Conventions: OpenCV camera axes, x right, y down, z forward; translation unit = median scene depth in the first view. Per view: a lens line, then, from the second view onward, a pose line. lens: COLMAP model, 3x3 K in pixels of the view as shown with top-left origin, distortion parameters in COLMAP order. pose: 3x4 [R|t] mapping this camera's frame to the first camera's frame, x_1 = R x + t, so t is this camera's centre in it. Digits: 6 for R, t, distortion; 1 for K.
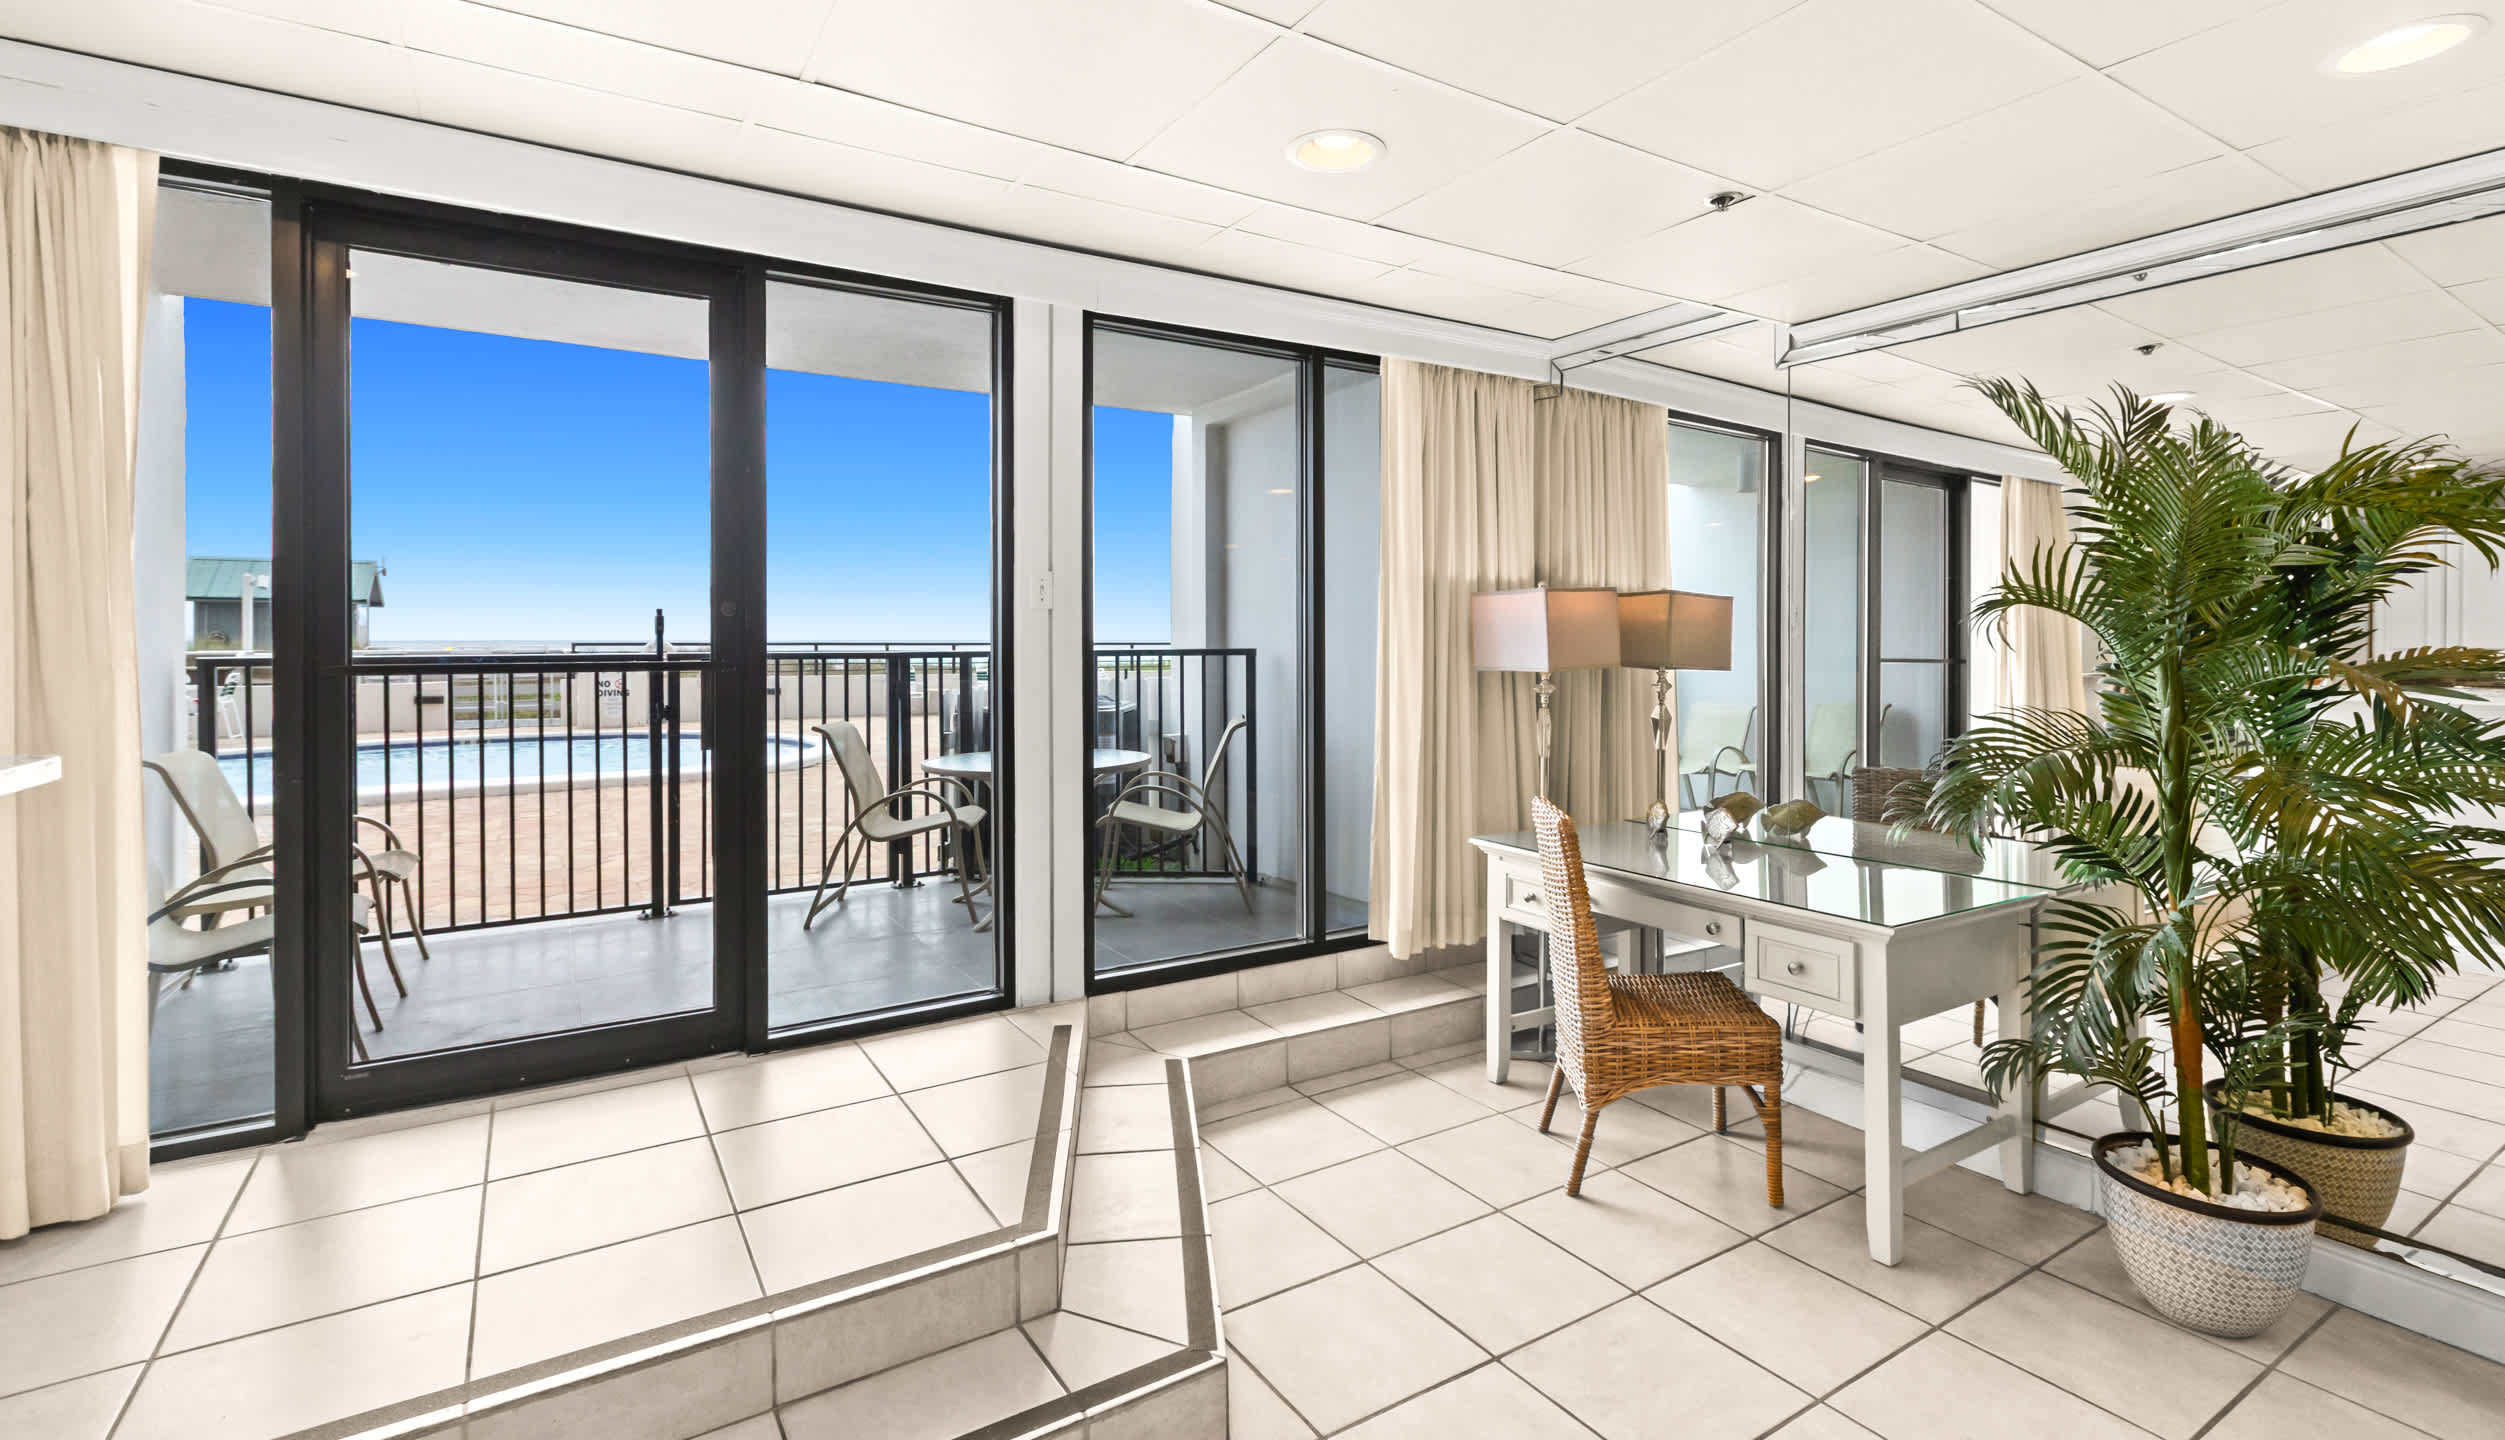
lens RADIAL K [[1150.4, 0, 1279.0], [0, 1150.4, 623.4], [0, 0, 1]] dist [0.011893, -0.002644]
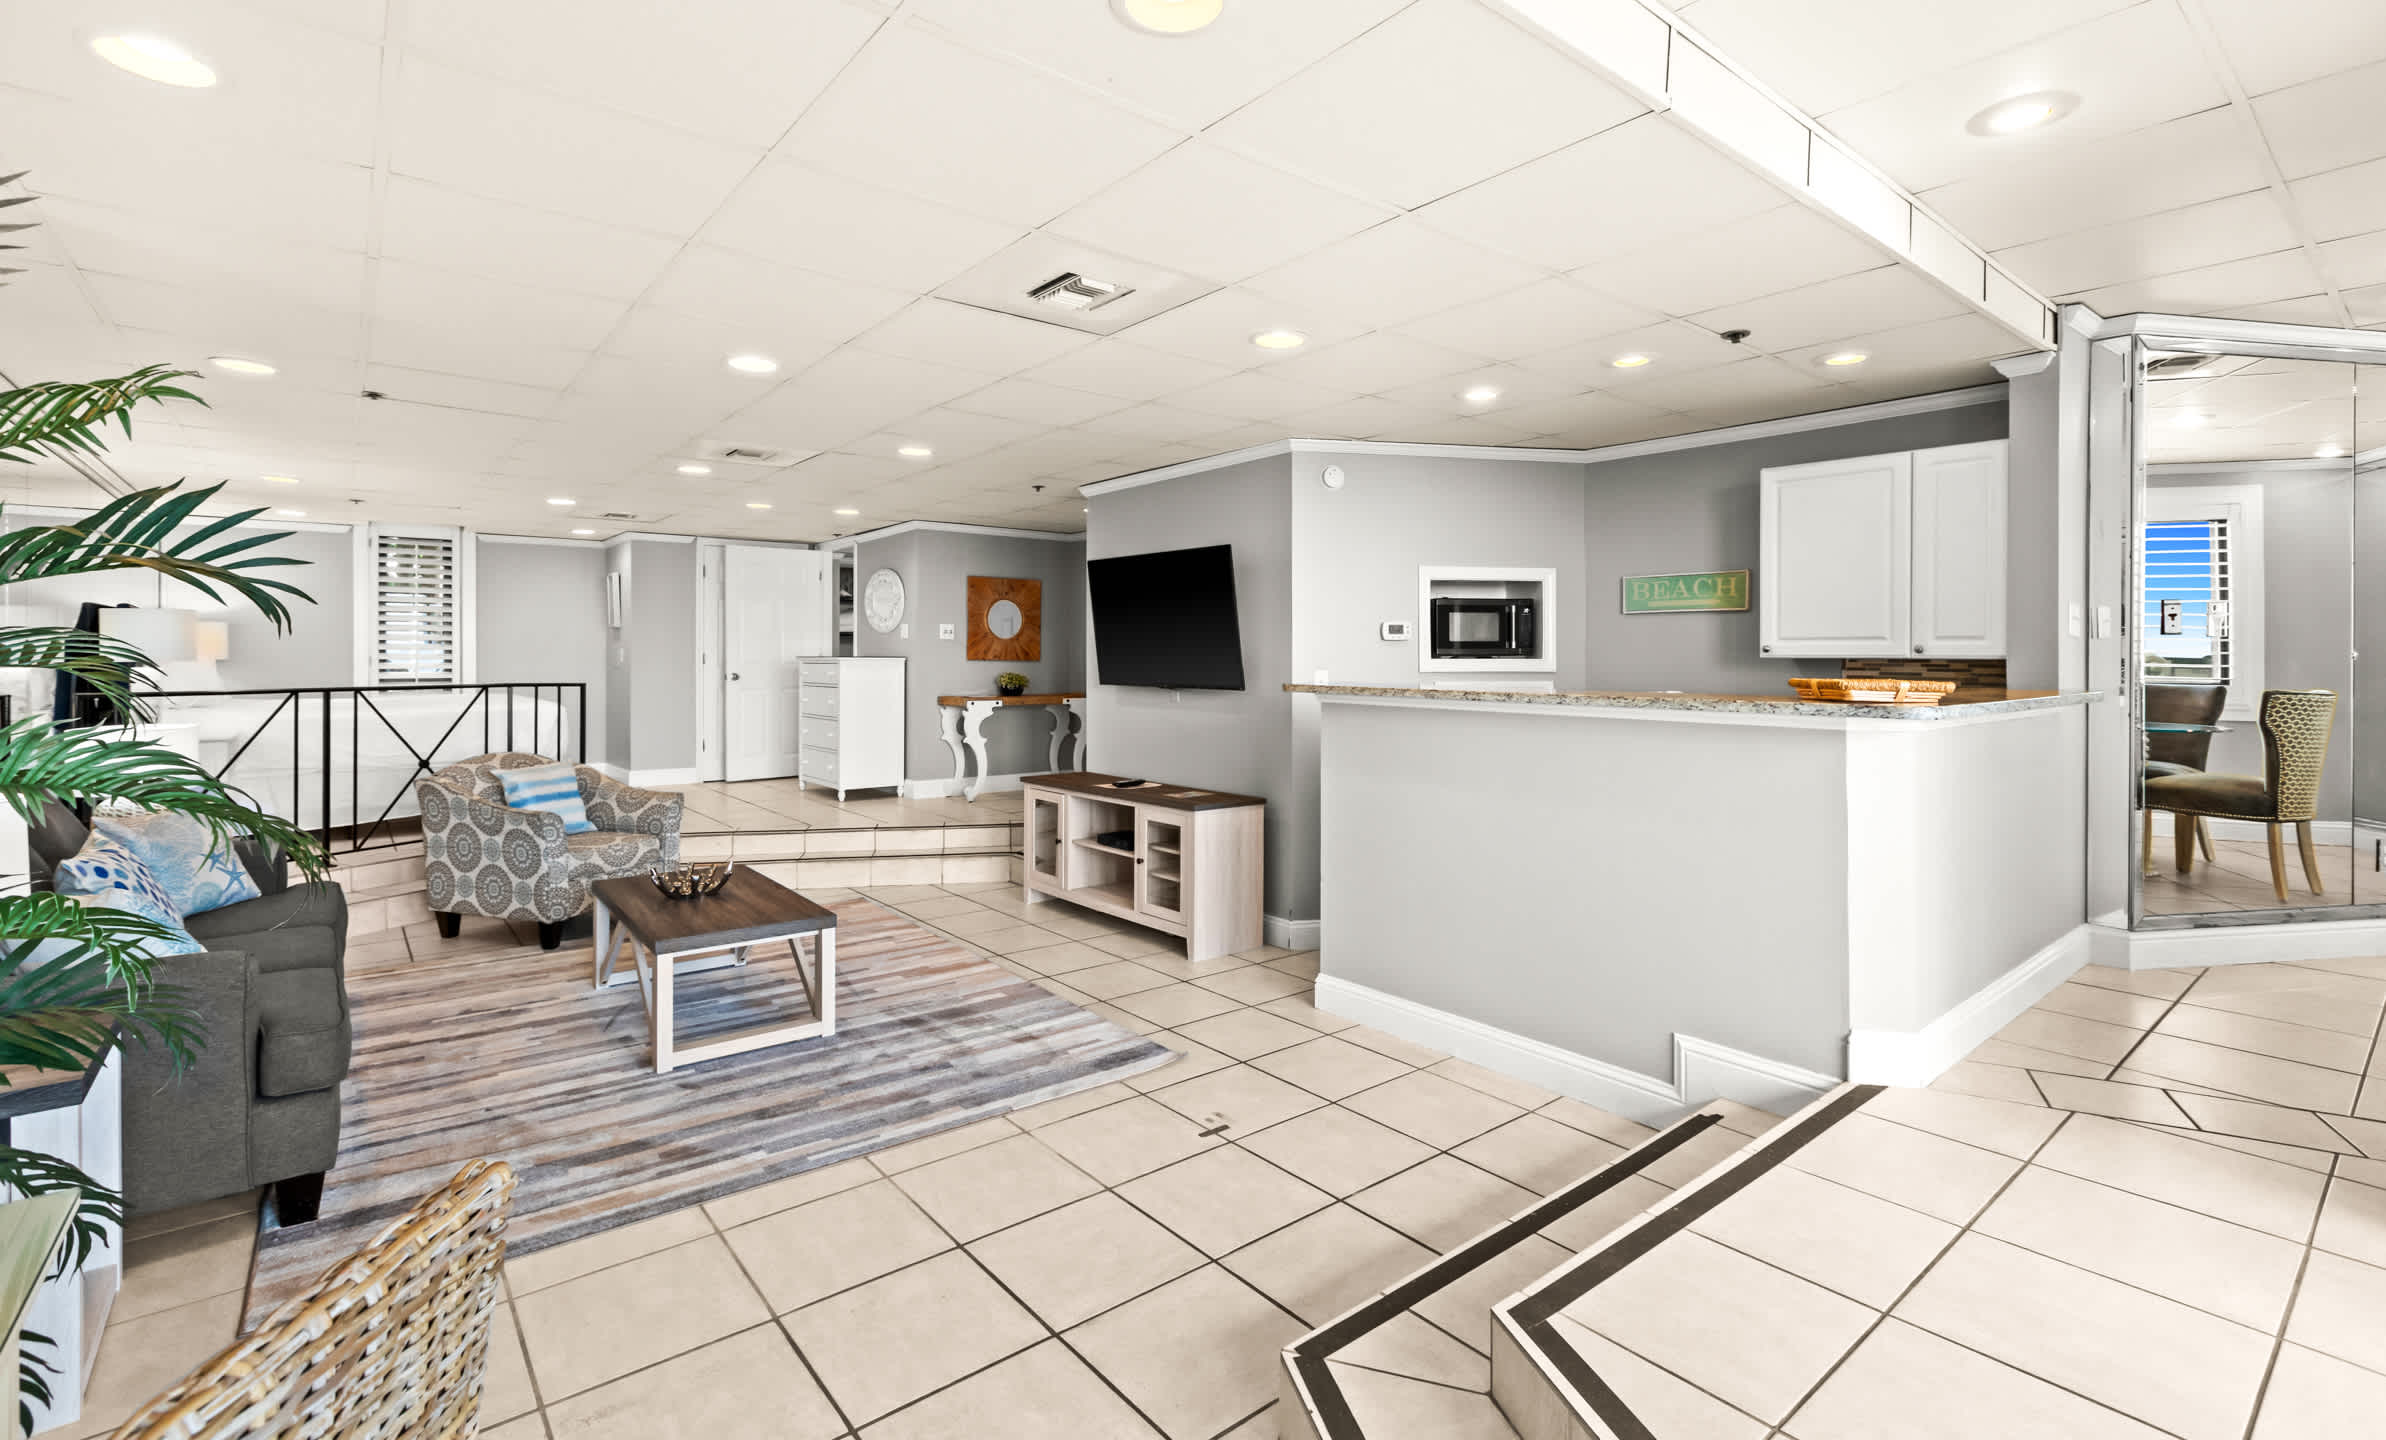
lens RADIAL K [[1095.7, 0, 1203.7], [0, 1095.7, 650.2], [0, 0, 1]] dist [0.008556, -0.001054]
pose [[-0.994609, -0.000848, -0.103691, 0.068165], [0.000448, 0.999922, -0.012473, 0.021814], [0.103693, -0.012452, -0.994531, 1.104959]]
